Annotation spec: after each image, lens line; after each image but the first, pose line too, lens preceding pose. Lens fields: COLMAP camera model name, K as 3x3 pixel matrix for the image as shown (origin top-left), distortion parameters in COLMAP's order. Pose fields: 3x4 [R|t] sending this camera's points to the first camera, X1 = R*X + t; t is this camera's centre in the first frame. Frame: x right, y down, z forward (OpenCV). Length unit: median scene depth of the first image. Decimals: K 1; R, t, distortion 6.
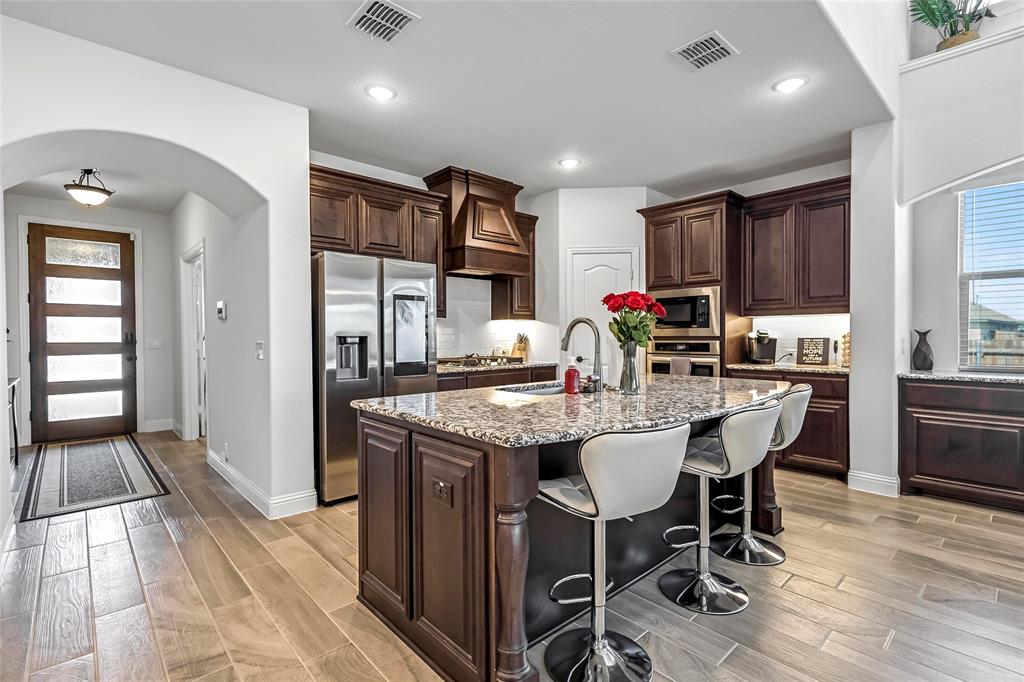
lens RADIAL K [[477.7, 0, 508.1], [0, 477.7, 341.2], [0, 0, 1]] dist [0.007270, -0.001600]
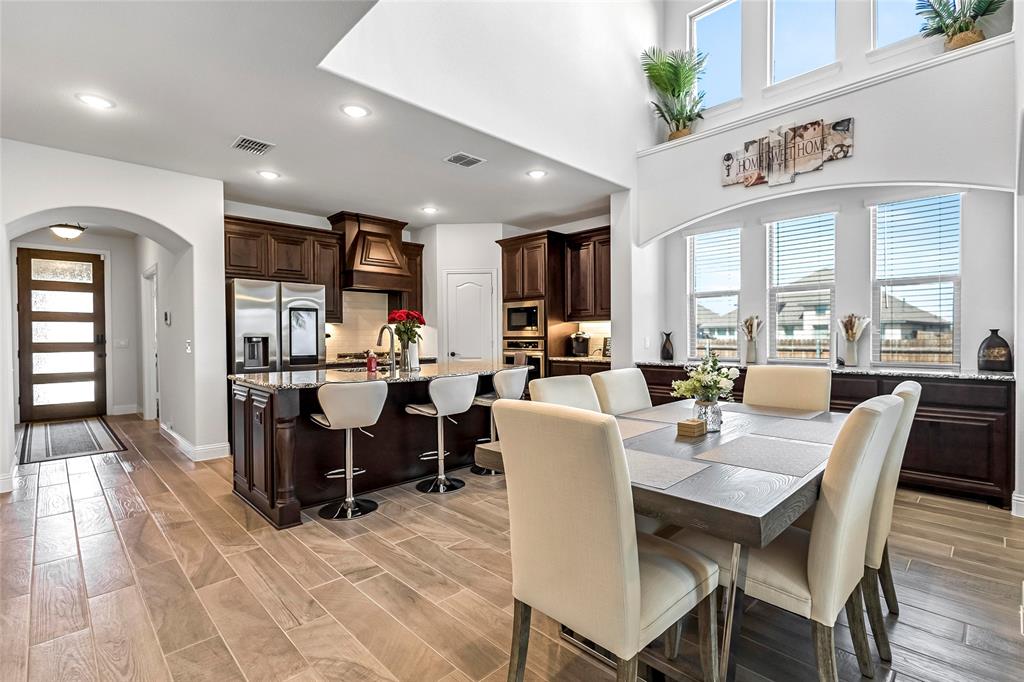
lens RADIAL K [[477.7, 0, 512.9], [0, 477.7, 341.3], [0, 0, 1]] dist [0.007270, -0.001600]
pose [[0.999439, -0.002268, 0.033422, 0.313839], [0.002306, 0.999997, -0.001090, 0.004589], [-0.033419, 0.001166, 0.999441, -0.368137]]
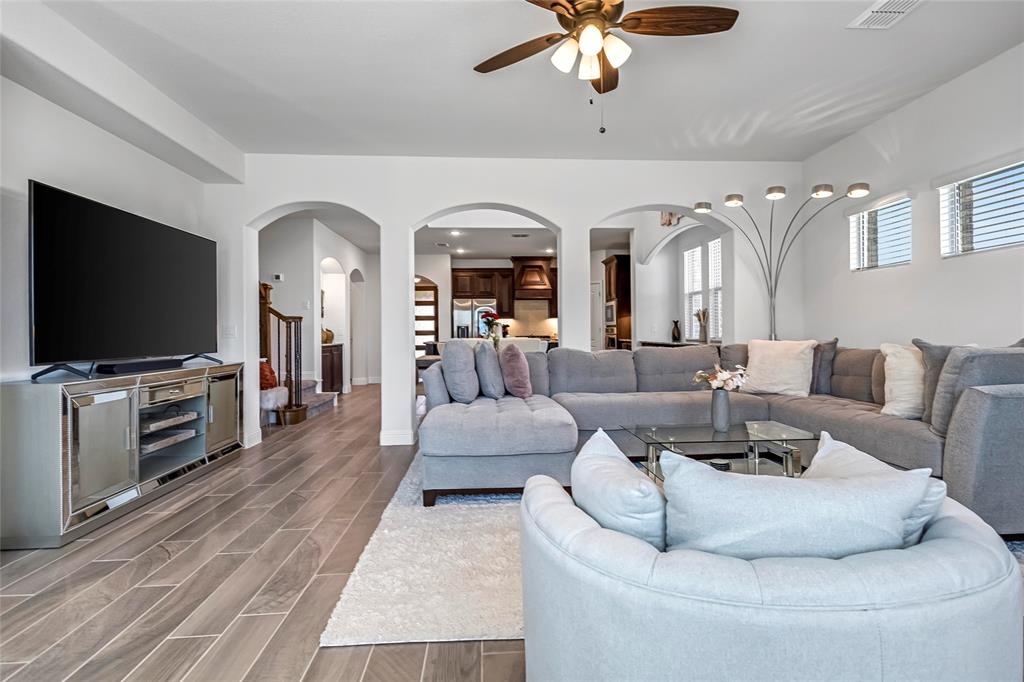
lens RADIAL K [[477.7, 0, 512.6], [0, 477.7, 335.2], [0, 0, 1]] dist [0.007270, -0.001600]
pose [[0.778306, 0.000396, -0.627884, 1.420336], [-0.001842, 0.999997, -0.001653, 0.039381], [0.627882, 0.002443, 0.778305, -0.899909]]
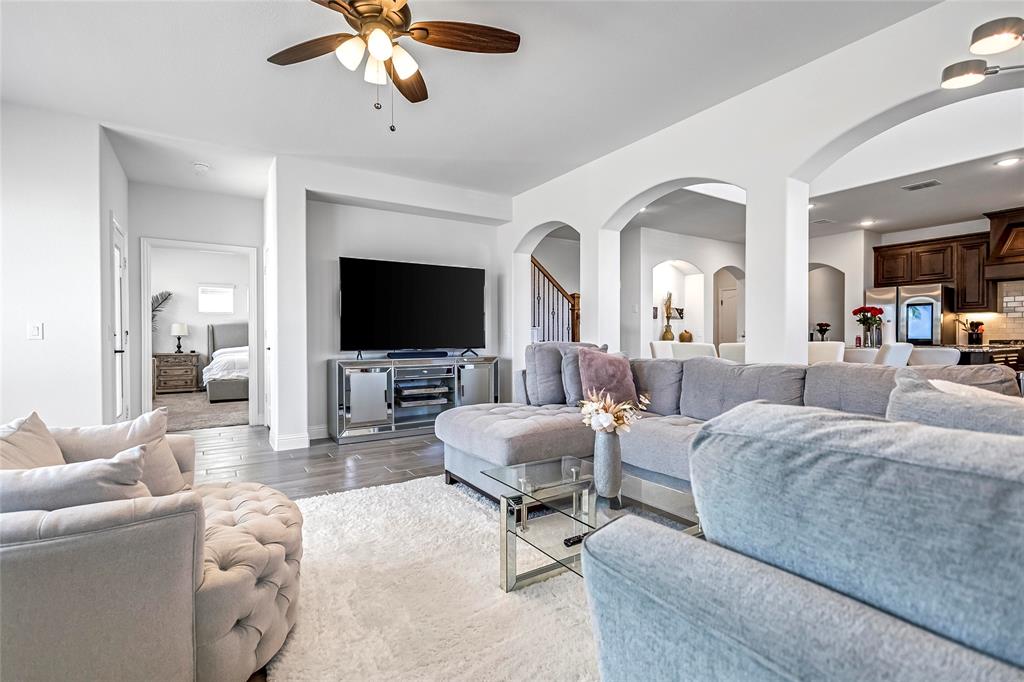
lens RADIAL K [[477.7, 0, 515.9], [0, 477.7, 338.8], [0, 0, 1]] dist [0.007270, -0.001600]
pose [[-0.171838, 0.009628, -0.985078, 1.658177], [-0.008648, 0.999899, 0.011281, 0.030772], [0.985087, 0.010457, -0.171738, -0.202277]]
